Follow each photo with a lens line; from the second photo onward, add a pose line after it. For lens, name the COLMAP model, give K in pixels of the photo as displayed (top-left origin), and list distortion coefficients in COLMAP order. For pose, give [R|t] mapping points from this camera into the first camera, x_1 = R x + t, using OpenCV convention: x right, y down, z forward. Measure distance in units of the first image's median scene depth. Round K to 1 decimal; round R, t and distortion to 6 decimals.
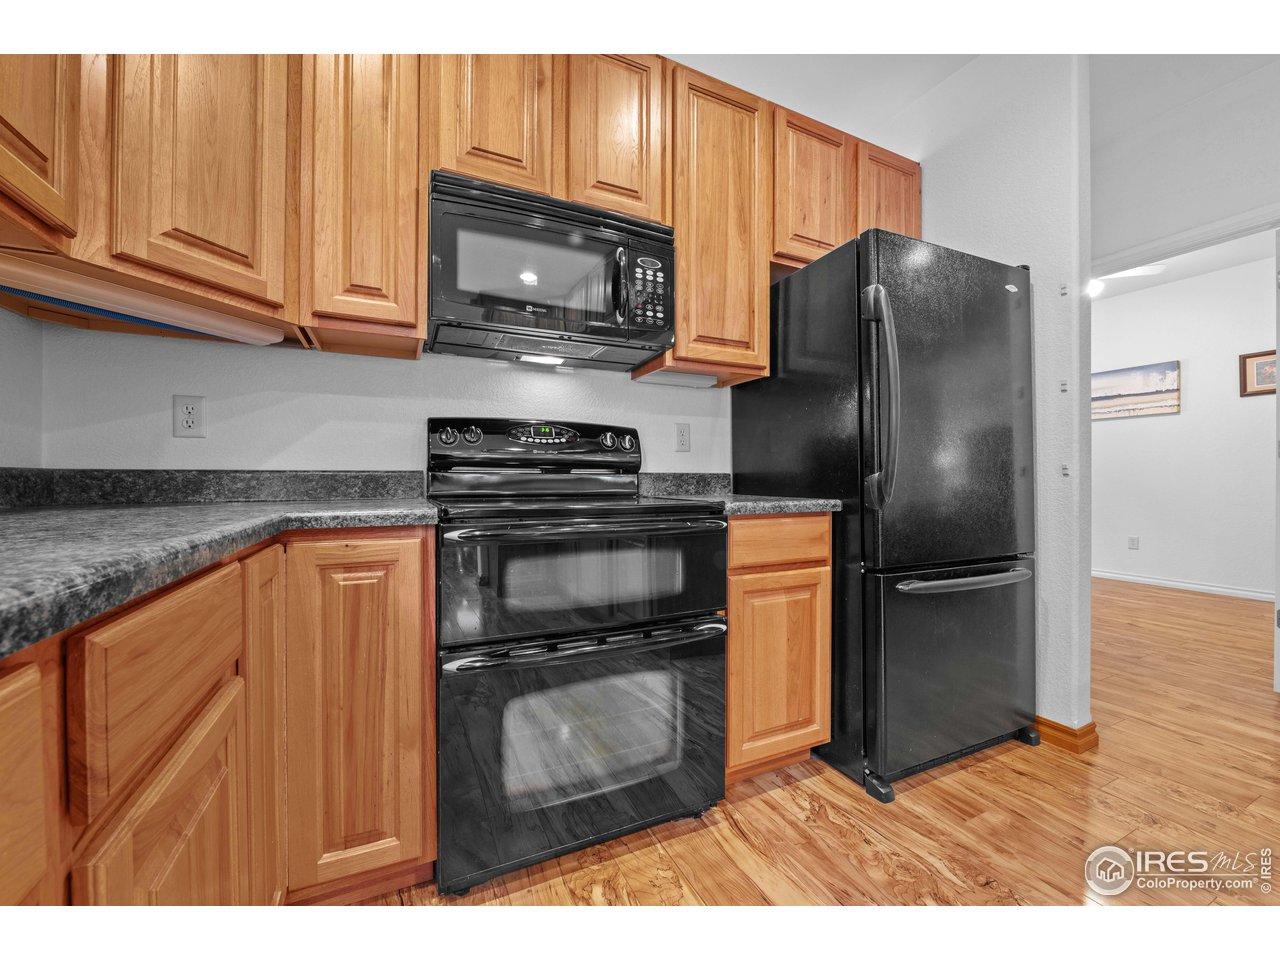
lens RADIAL K [[504.0, 0, 637.7], [0, 504.0, 478.4], [0, 0, 1]] dist [-0.006977, -0.000878]
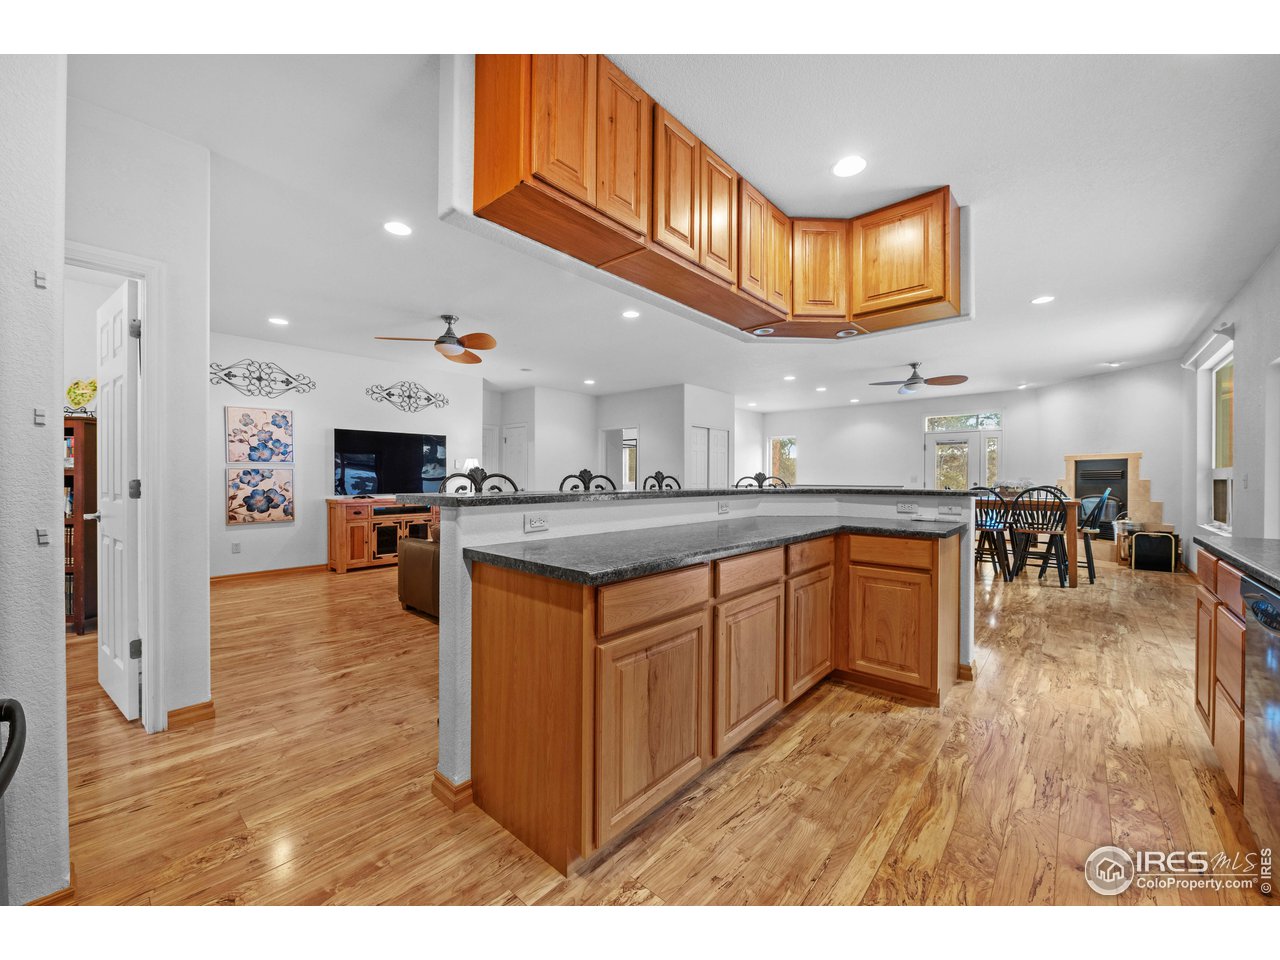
lens RADIAL K [[504.0, 0, 640.7], [0, 504.0, 475.6], [0, 0, 1]] dist [-0.006977, -0.000878]
pose [[-0.395611, 0.002178, 0.918416, -0.143999], [-0.003582, 0.999986, -0.003914, -0.114150], [-0.918411, -0.004838, -0.395598, 0.560609]]
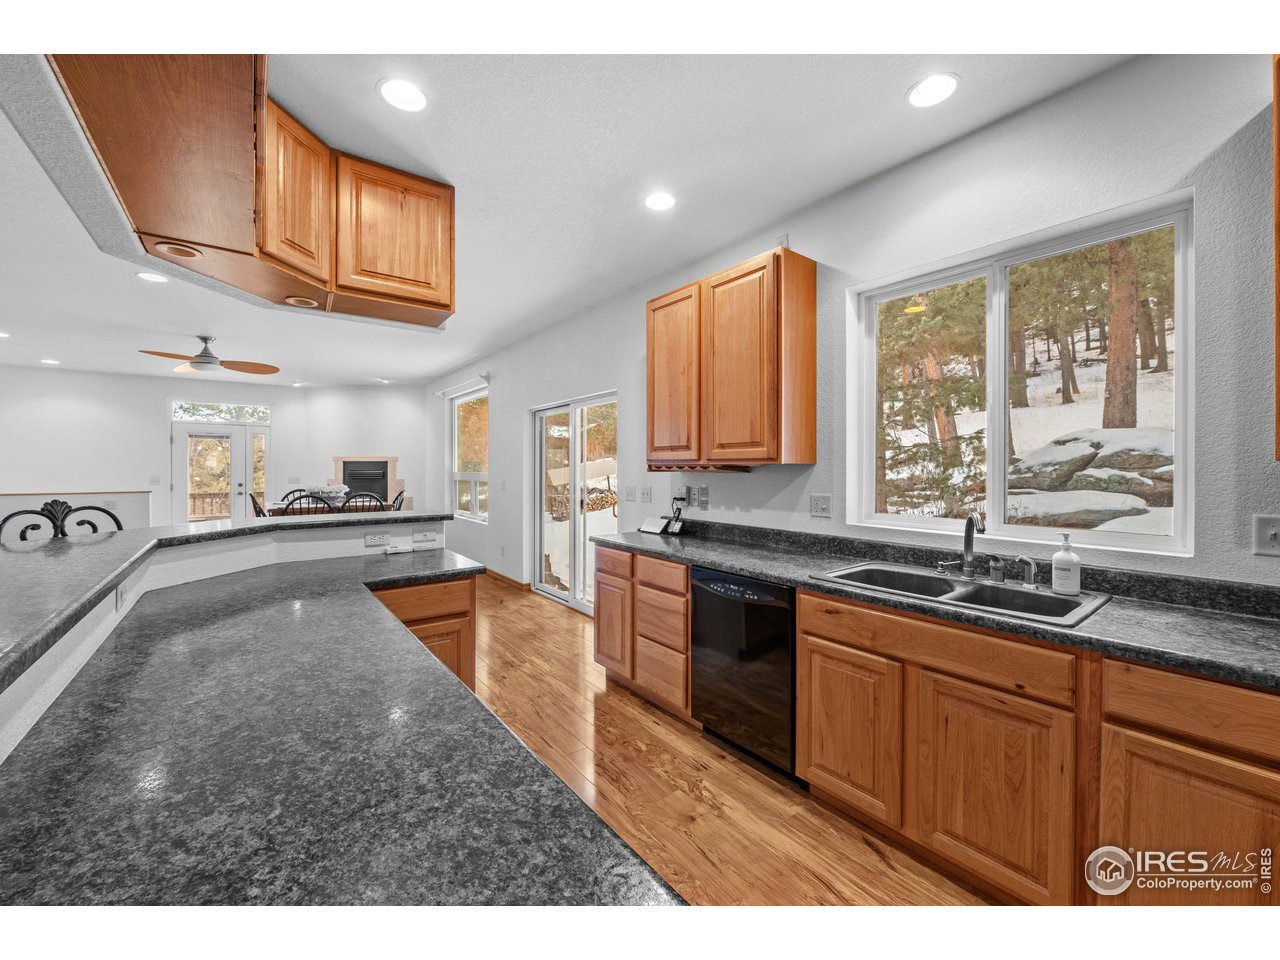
lens RADIAL K [[504.0, 0, 641.8], [0, 504.0, 467.6], [0, 0, 1]] dist [-0.006977, -0.000878]
pose [[-0.976621, -0.001902, -0.214958, 0.787086], [-0.001690, 0.999998, -0.001166, -0.234223], [0.214960, -0.000776, -0.976623, 0.592820]]
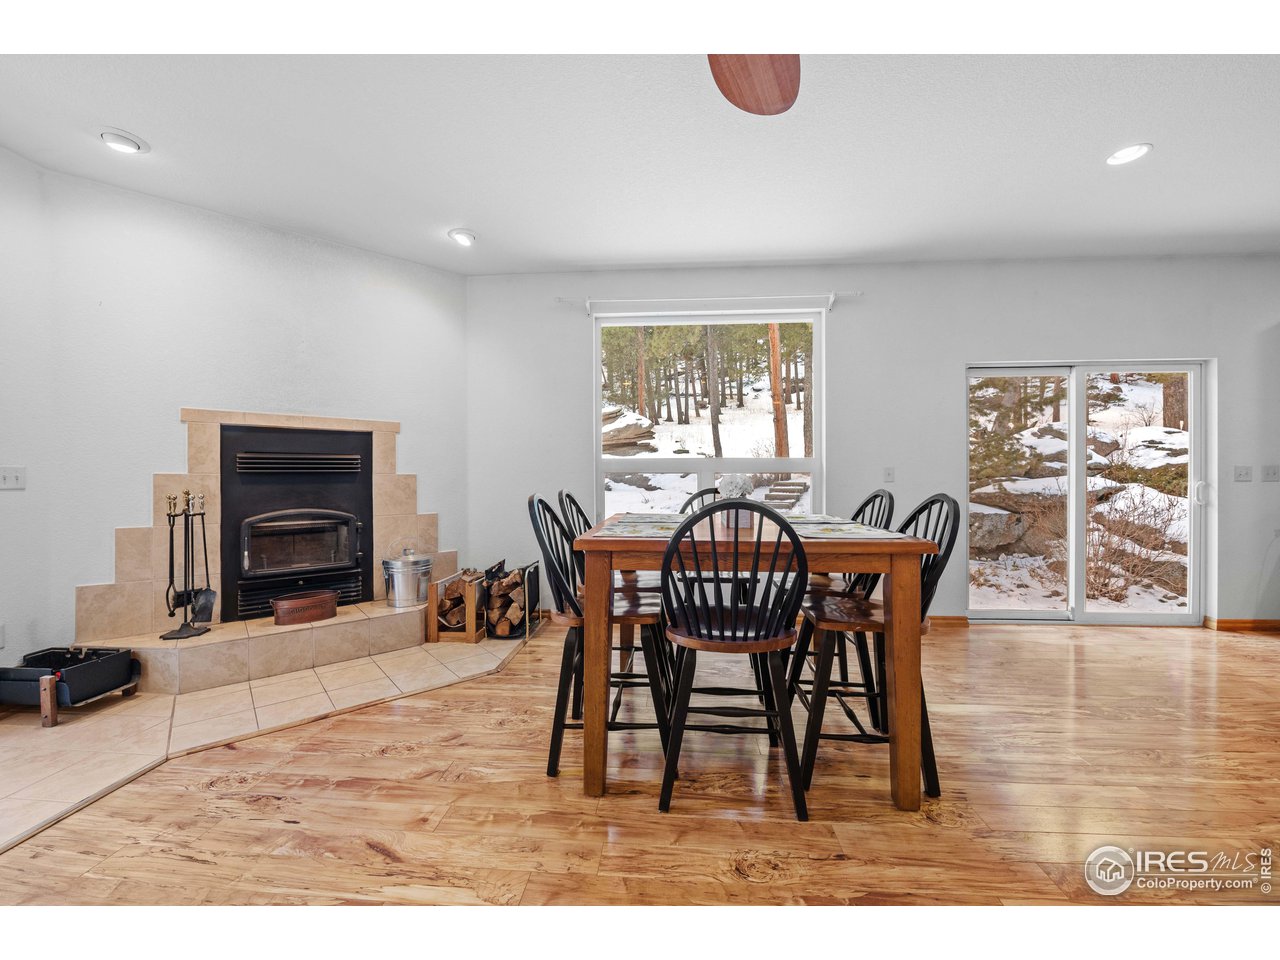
lens RADIAL K [[504.0, 0, 637.4], [0, 504.0, 477.6], [0, 0, 1]] dist [-0.006977, -0.000878]
pose [[-0.498687, 0.003026, -0.866777, 3.736085], [0.001400, 0.999995, 0.002686, -0.099627], [0.866781, 0.000126, -0.498689, -3.183800]]
